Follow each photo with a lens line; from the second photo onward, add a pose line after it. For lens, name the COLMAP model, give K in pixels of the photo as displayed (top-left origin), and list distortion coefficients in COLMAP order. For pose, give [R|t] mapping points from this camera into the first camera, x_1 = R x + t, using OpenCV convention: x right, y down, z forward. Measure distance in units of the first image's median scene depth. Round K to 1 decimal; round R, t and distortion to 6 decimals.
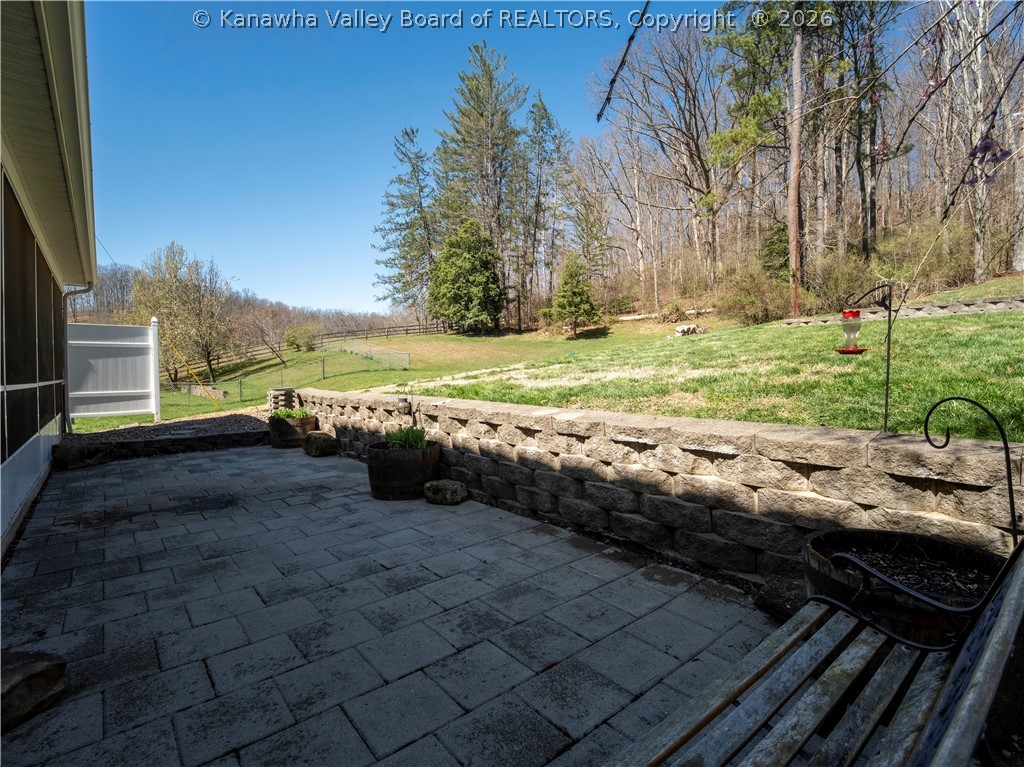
lens RADIAL K [[484.4, 0, 510.0], [0, 484.4, 384.6], [0, 0, 1]] dist [-0.003414, -0.008389]
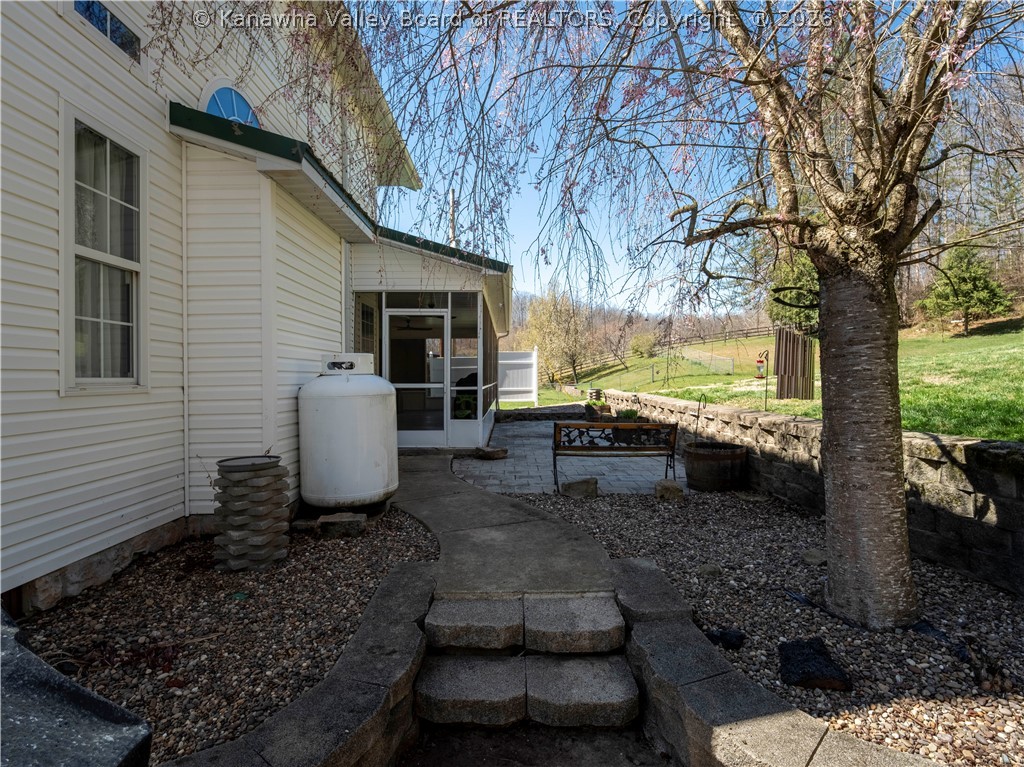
lens RADIAL K [[484.4, 0, 511.2], [0, 484.4, 383.9], [0, 0, 1]] dist [-0.003414, -0.008389]
pose [[0.765793, 0.015641, -0.642897, 0.084993], [-0.019656, 0.999806, 0.000912, -0.000974], [0.642787, 0.011938, 0.765952, -0.104935]]
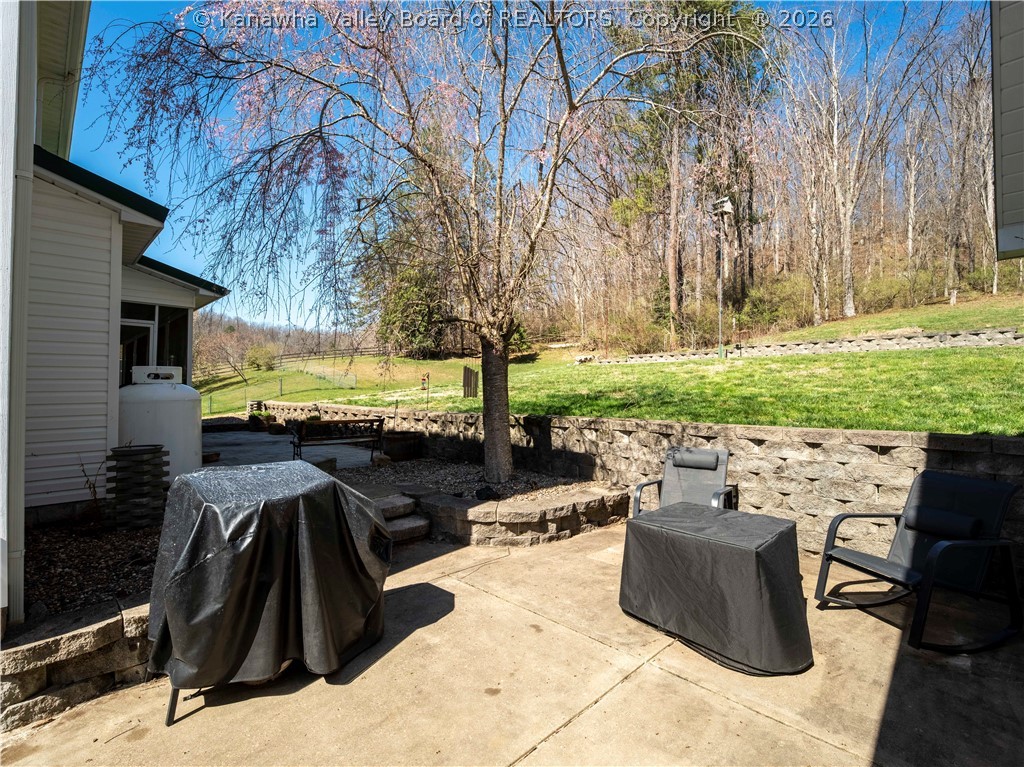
lens RADIAL K [[484.4, 0, 518.8], [0, 484.4, 382.4], [0, 0, 1]] dist [-0.003414, -0.008389]
pose [[0.996109, 0.013196, 0.087135, 0.073275], [-0.009388, 0.998988, -0.043976, 0.002441], [-0.087628, 0.042987, 0.995225, -0.186144]]
